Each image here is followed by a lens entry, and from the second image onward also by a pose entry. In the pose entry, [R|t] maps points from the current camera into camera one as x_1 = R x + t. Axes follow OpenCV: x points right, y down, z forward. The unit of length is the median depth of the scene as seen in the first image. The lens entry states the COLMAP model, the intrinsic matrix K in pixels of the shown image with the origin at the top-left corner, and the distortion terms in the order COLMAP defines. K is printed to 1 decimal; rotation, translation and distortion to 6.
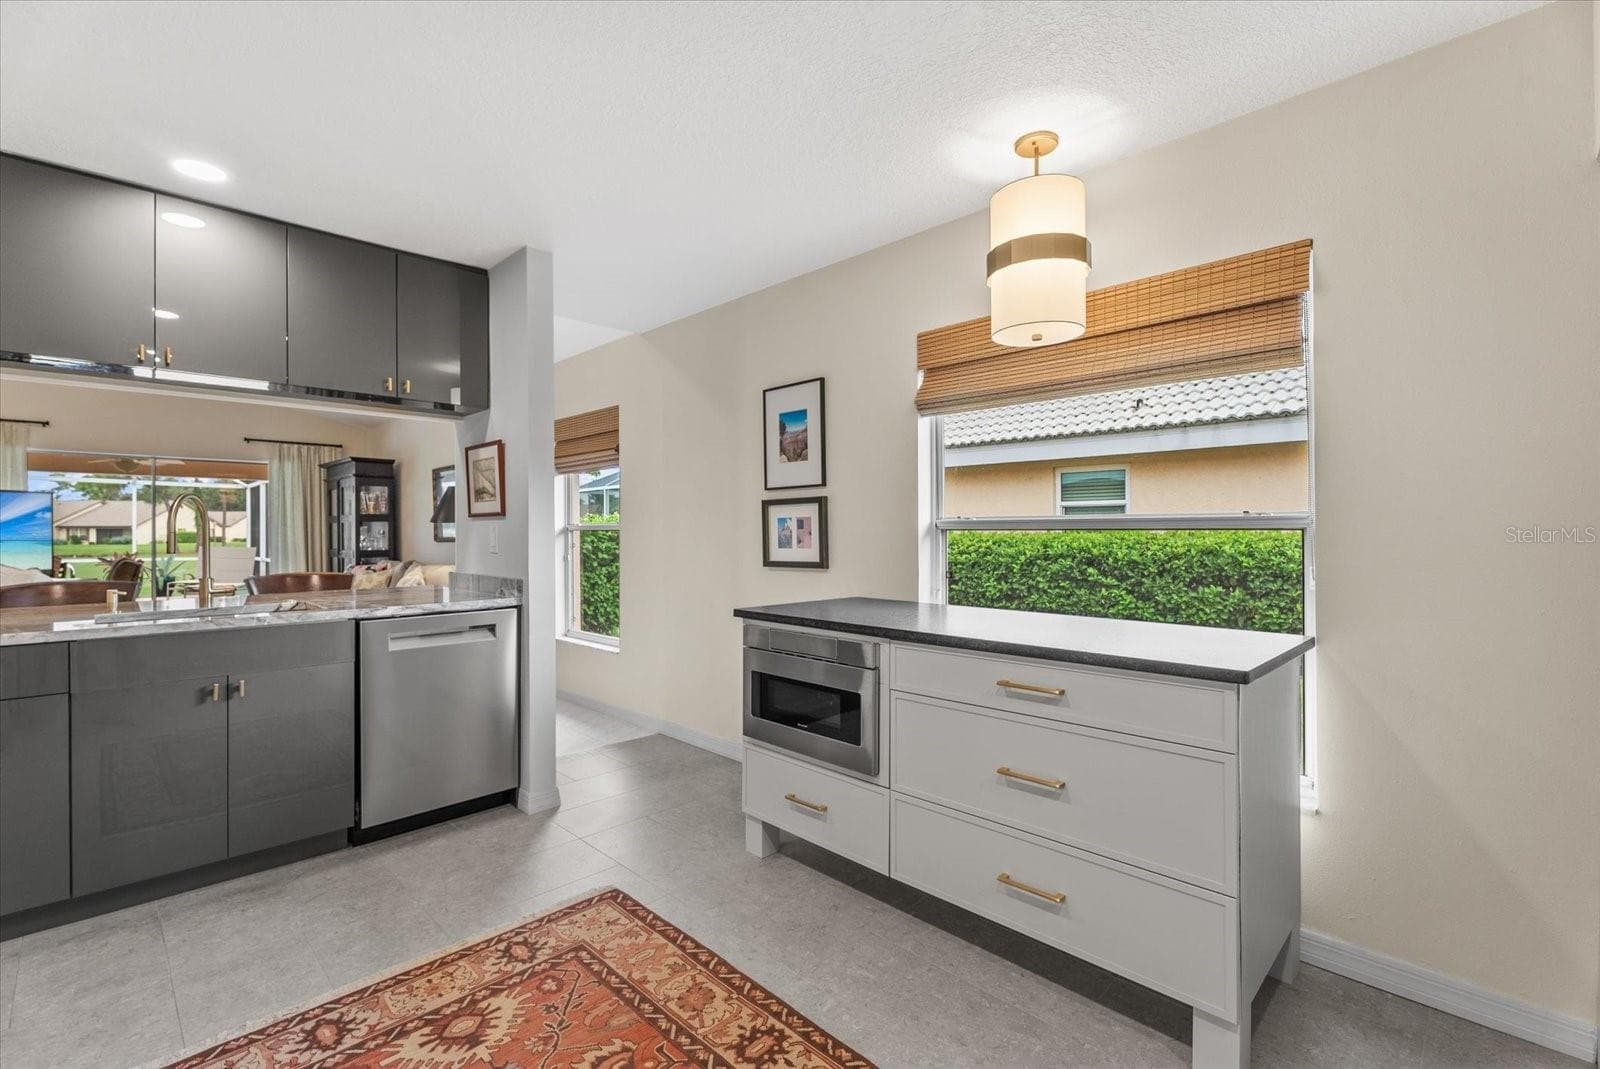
lens RADIAL K [[719.7, 0, 805.1], [0, 719.7, 532.1], [0, 0, 1]] dist [0.002196, 0.000263]
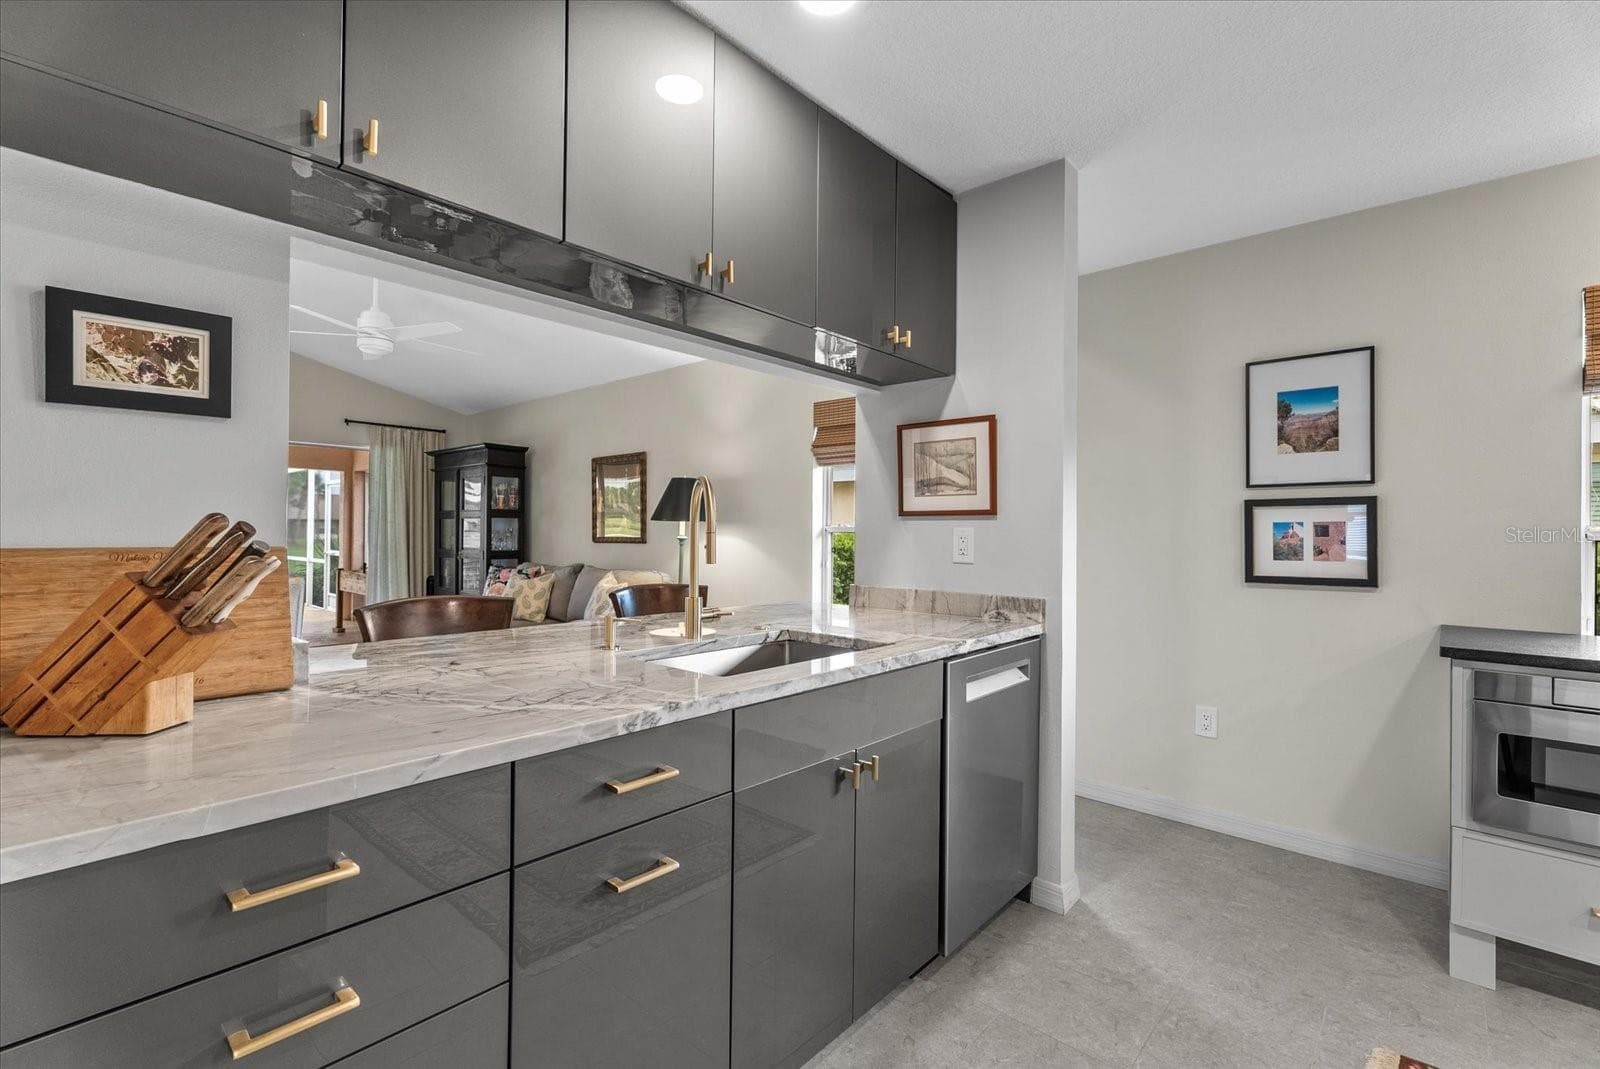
lens RADIAL K [[719.8, 0, 791.7], [0, 719.8, 524.9], [0, 0, 1]] dist [0.003439, -0.000272]
pose [[0.998108, 0.014074, 0.059845, -0.630299], [-0.013288, 0.999820, -0.013522, 0.001286], [-0.060024, 0.012701, 0.998116, 0.234854]]
